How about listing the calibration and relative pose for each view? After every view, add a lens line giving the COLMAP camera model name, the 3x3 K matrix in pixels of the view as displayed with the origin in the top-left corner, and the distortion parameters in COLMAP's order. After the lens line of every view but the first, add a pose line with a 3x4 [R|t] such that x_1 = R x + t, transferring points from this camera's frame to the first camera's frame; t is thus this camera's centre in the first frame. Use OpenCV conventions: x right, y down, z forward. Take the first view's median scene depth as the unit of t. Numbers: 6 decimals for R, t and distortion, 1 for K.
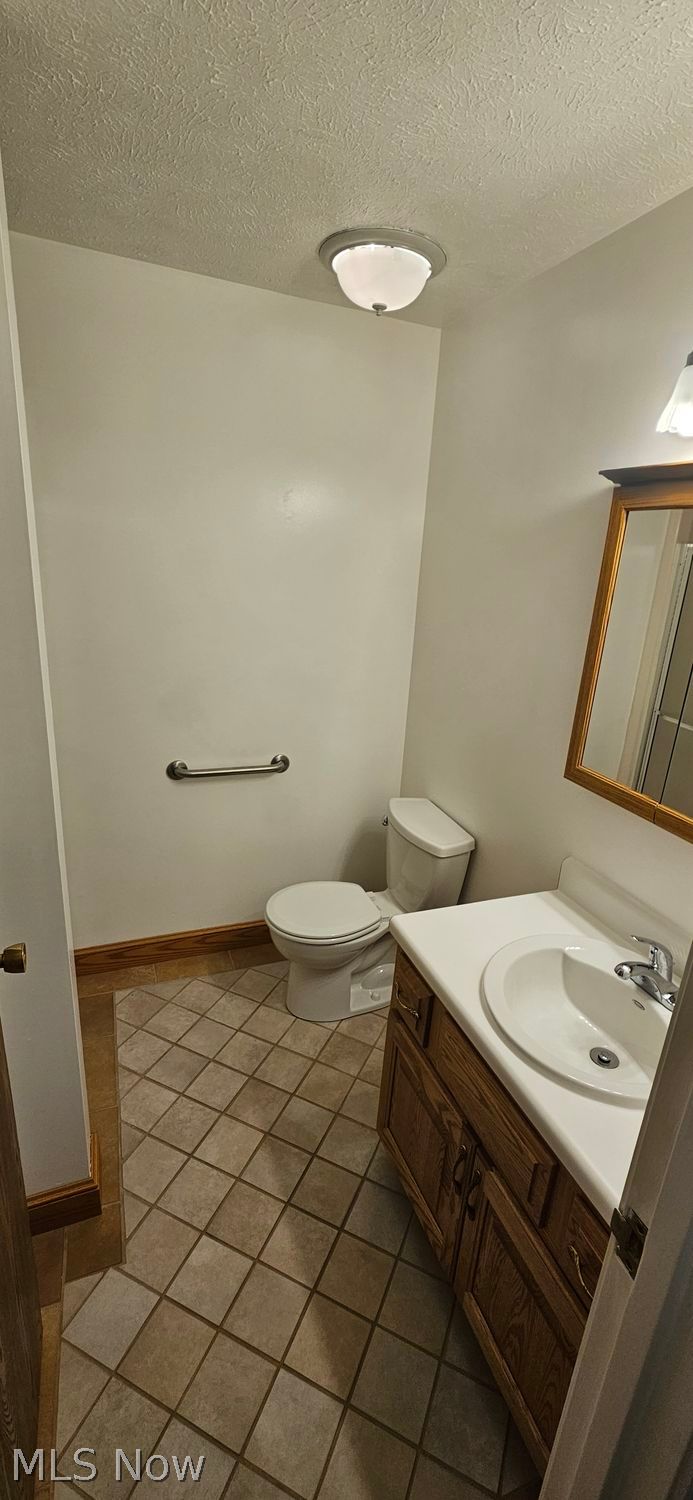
lens RADIAL K [[615.9, 0, 352.7], [0, 615.9, 753.9], [0, 0, 1]] dist [0.002993, 0.000165]
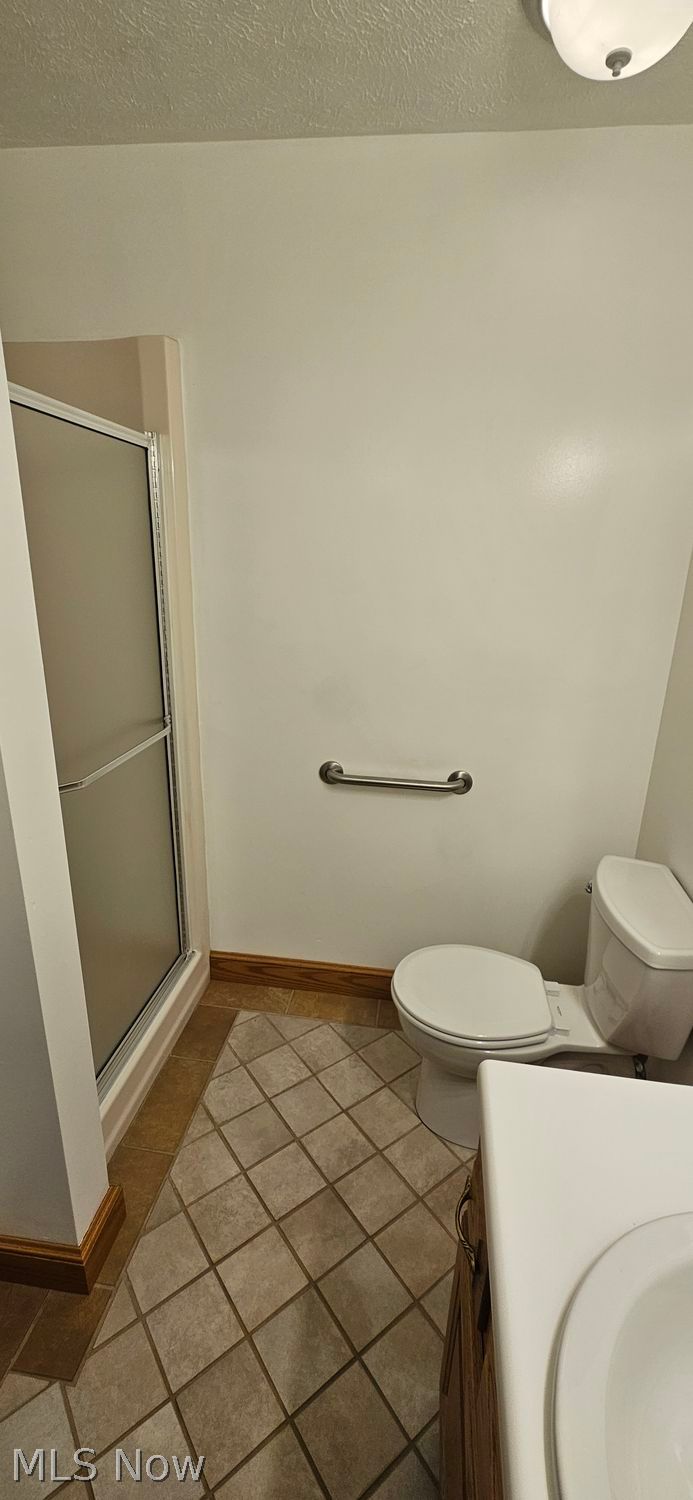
lens RADIAL K [[615.9, 0, 353.8], [0, 615.9, 753.1], [0, 0, 1]] dist [0.002993, 0.000165]
pose [[0.874113, 0.117153, -0.471383, 0.144948], [-0.129328, 0.991580, 0.006616, -0.010044], [0.468189, 0.055180, 0.881904, 0.296389]]
